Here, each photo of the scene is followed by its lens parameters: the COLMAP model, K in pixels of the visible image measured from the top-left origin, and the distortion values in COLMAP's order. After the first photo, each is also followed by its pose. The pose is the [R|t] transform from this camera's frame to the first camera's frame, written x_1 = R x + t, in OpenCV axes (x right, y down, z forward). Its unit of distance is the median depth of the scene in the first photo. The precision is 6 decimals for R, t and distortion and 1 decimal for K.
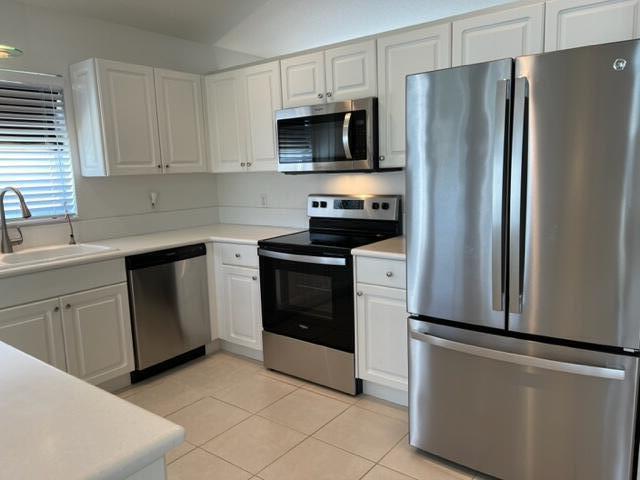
lens RADIAL K [[482.2, 0, 319.2], [0, 482.2, 241.0], [0, 0, 1]] dist [0.016797, -0.010804]
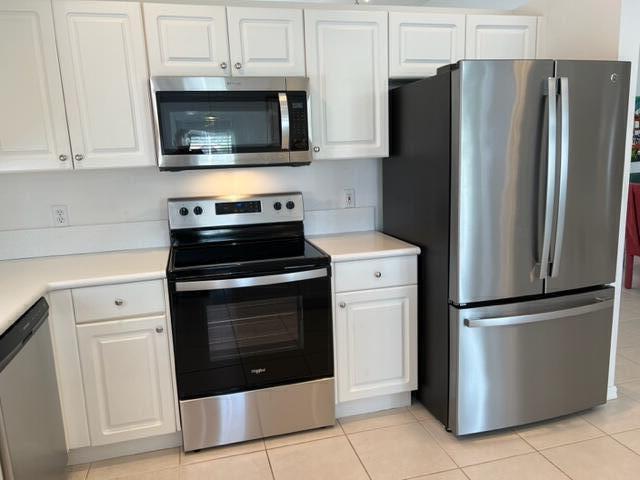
lens RADIAL K [[482.2, 0, 319.7], [0, 482.2, 239.9], [0, 0, 1]] dist [0.016797, -0.010804]
pose [[0.604211, -0.130148, 0.786124, -0.540709], [0.137591, 0.988792, 0.057950, -0.055002], [-0.784855, 0.073150, 0.615346, 0.441215]]
